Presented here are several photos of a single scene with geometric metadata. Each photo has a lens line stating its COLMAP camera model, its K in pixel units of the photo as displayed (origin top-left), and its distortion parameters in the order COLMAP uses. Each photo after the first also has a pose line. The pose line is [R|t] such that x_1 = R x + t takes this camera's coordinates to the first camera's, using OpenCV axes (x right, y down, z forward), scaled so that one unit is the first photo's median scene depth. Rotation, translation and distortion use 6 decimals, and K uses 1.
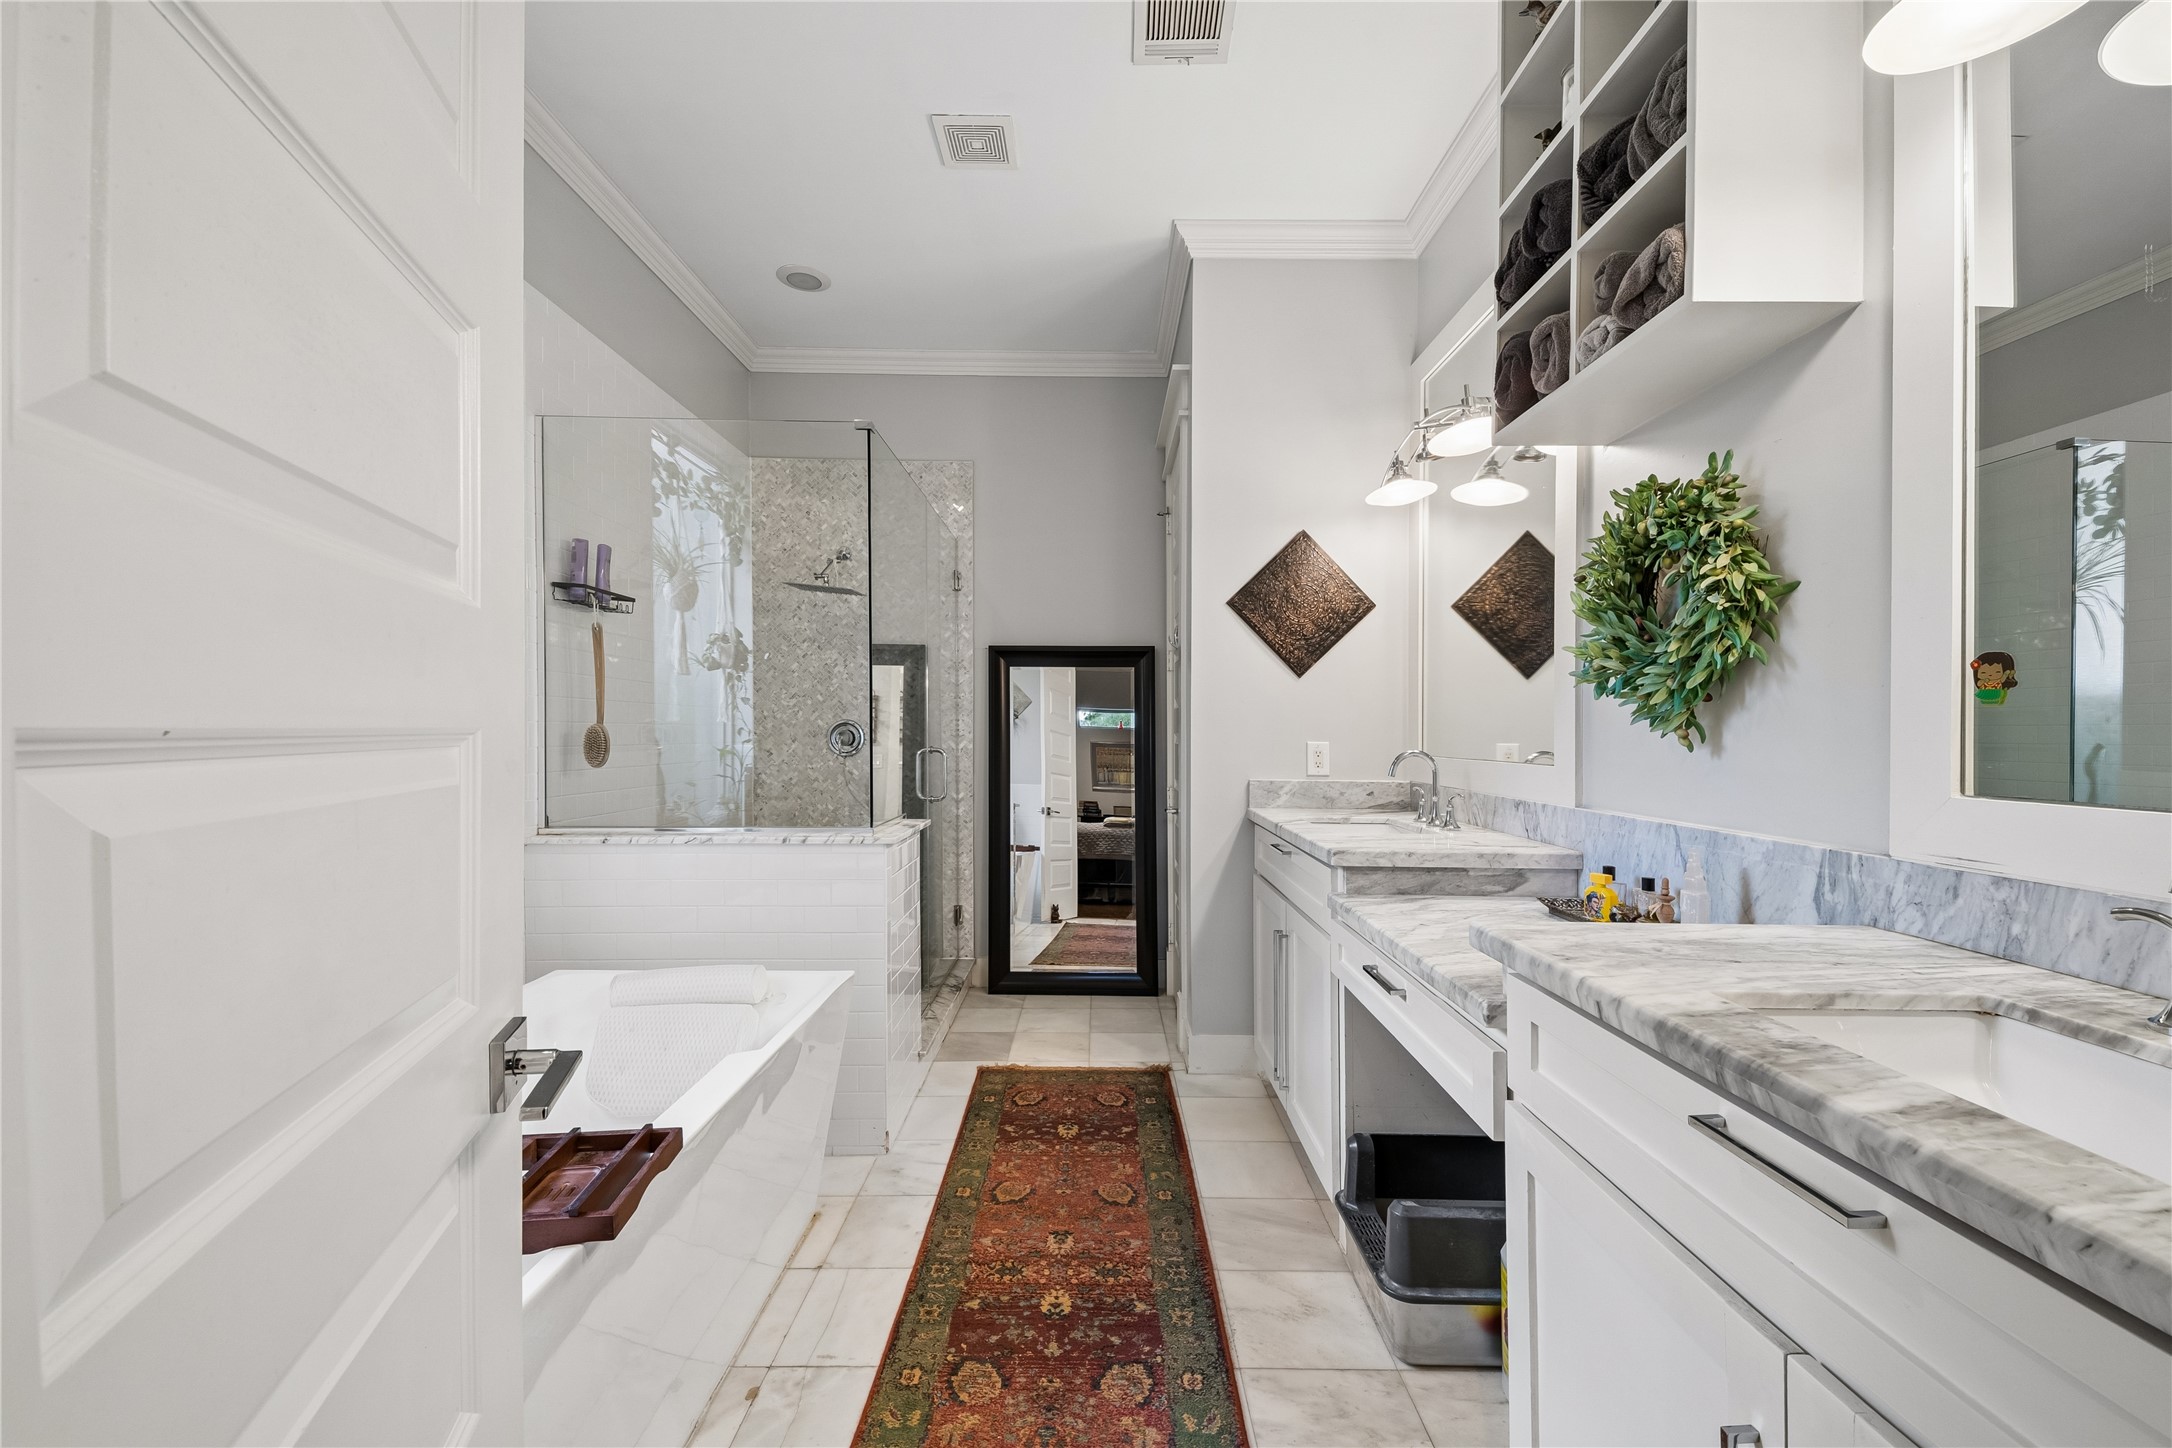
lens RADIAL K [[849.7, 0, 1097.5], [0, 849.7, 739.8], [0, 0, 1]] dist [0.016586, -0.000013]
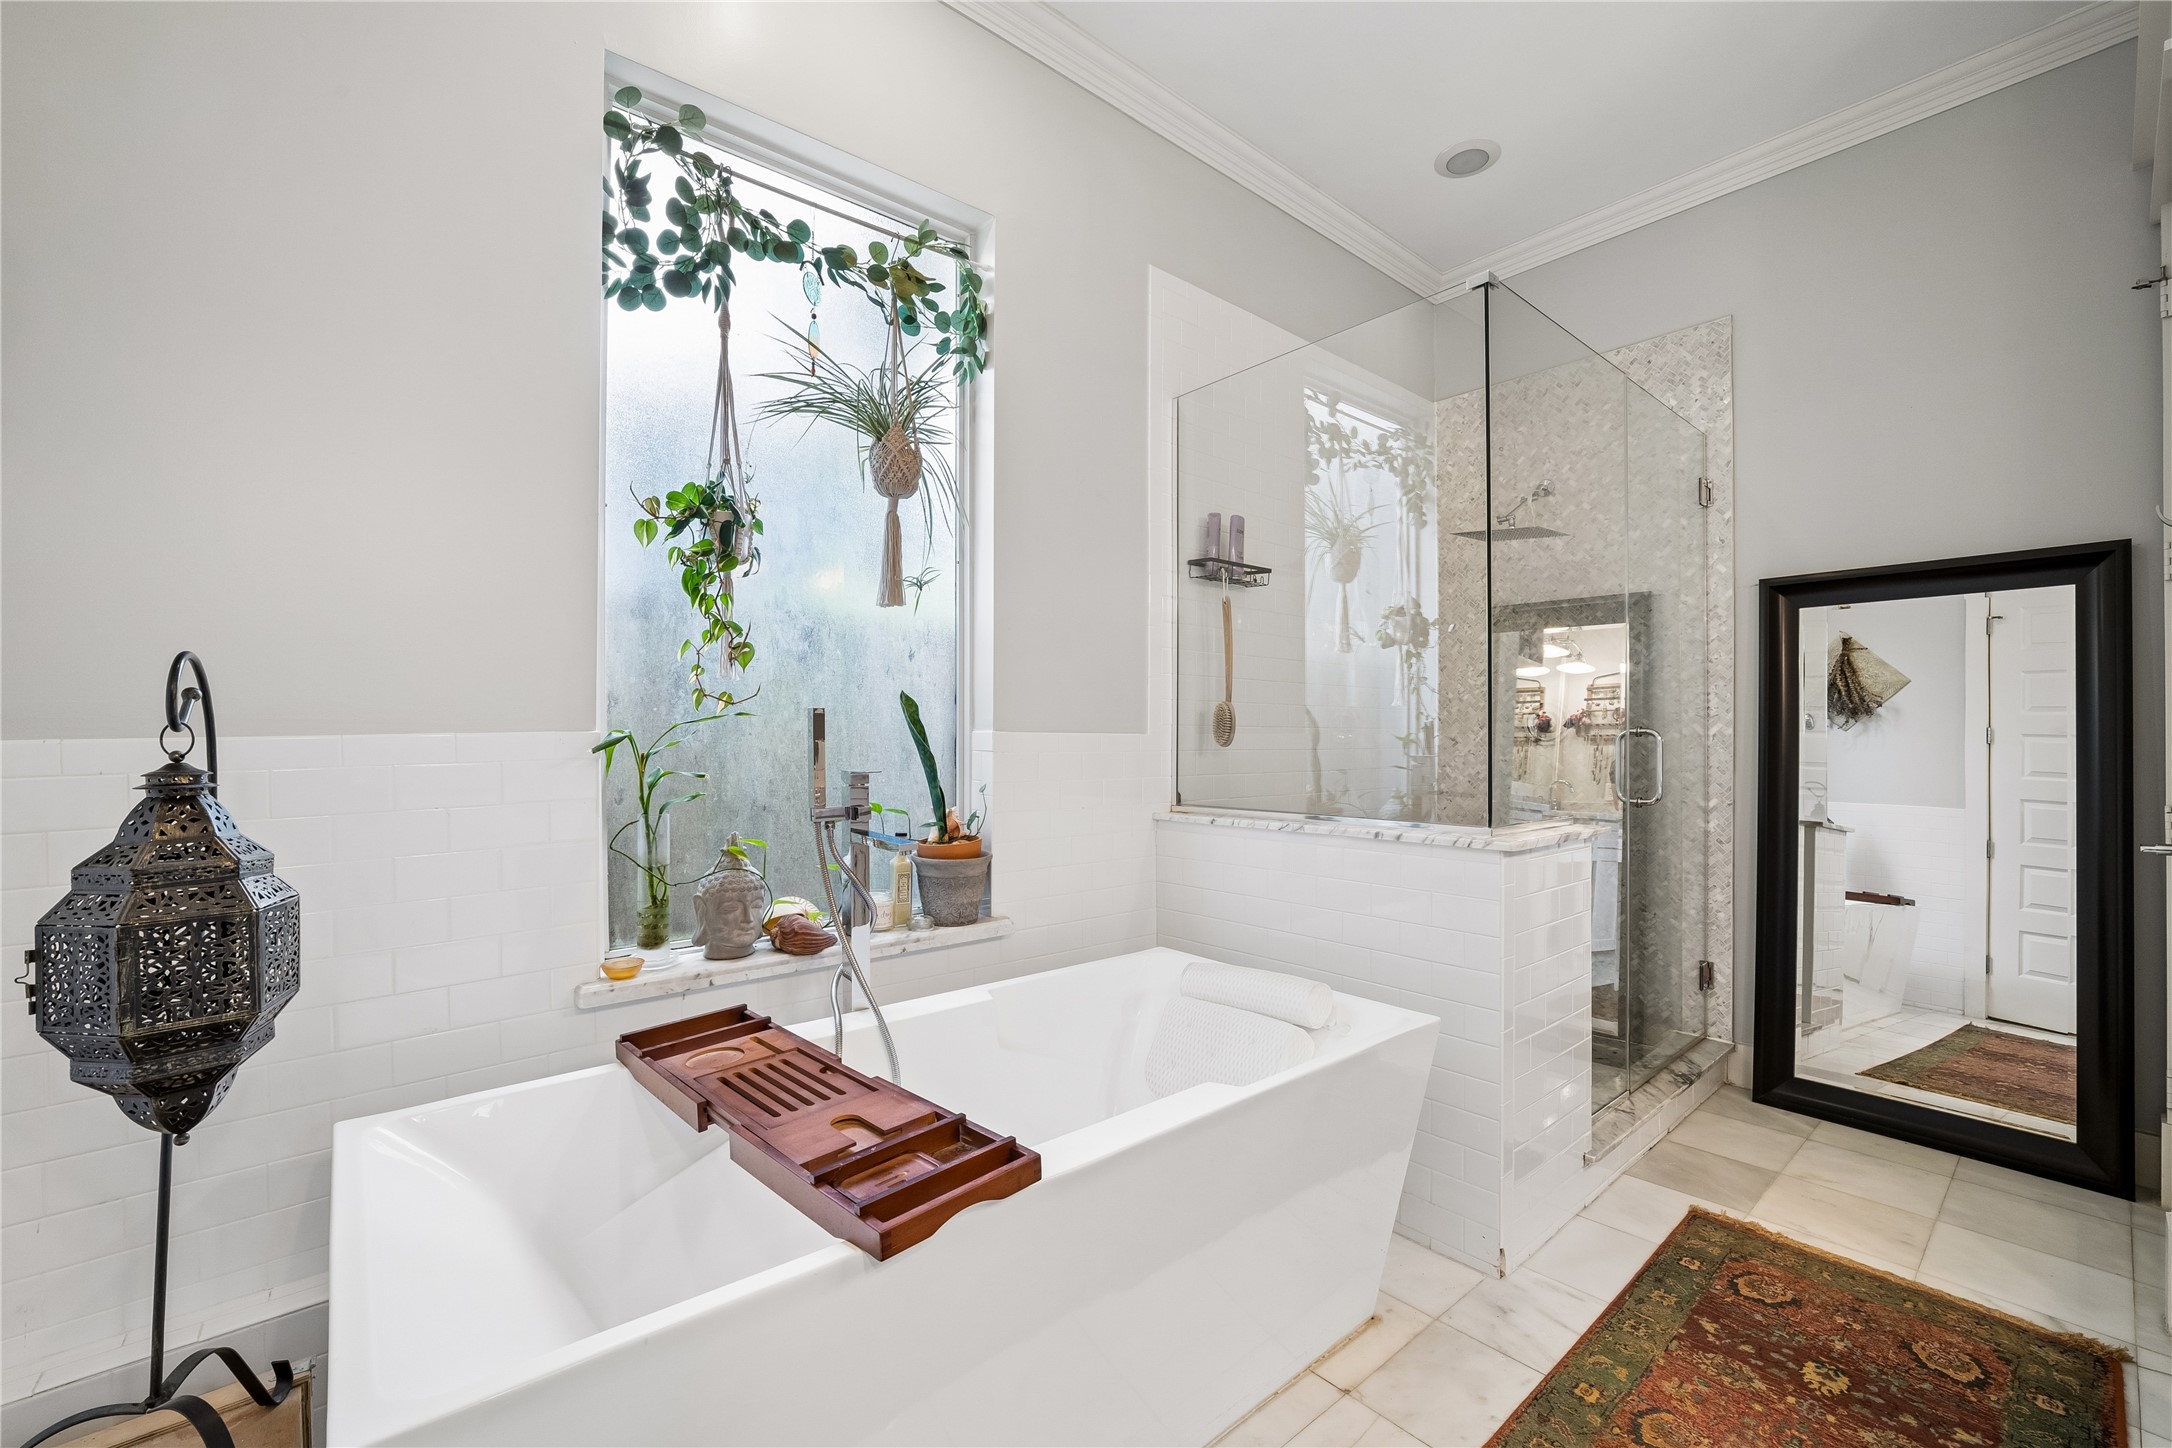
lens RADIAL K [[891.3, 0, 1089.6], [0, 891.3, 748.0], [0, 0, 1]] dist [-0.035618, 0.008755]
pose [[0.646427, 0.006355, -0.762949, 0.071695], [-0.005510, 0.999978, 0.003661, 0.027215], [0.762956, 0.001837, 0.646448, 0.201375]]
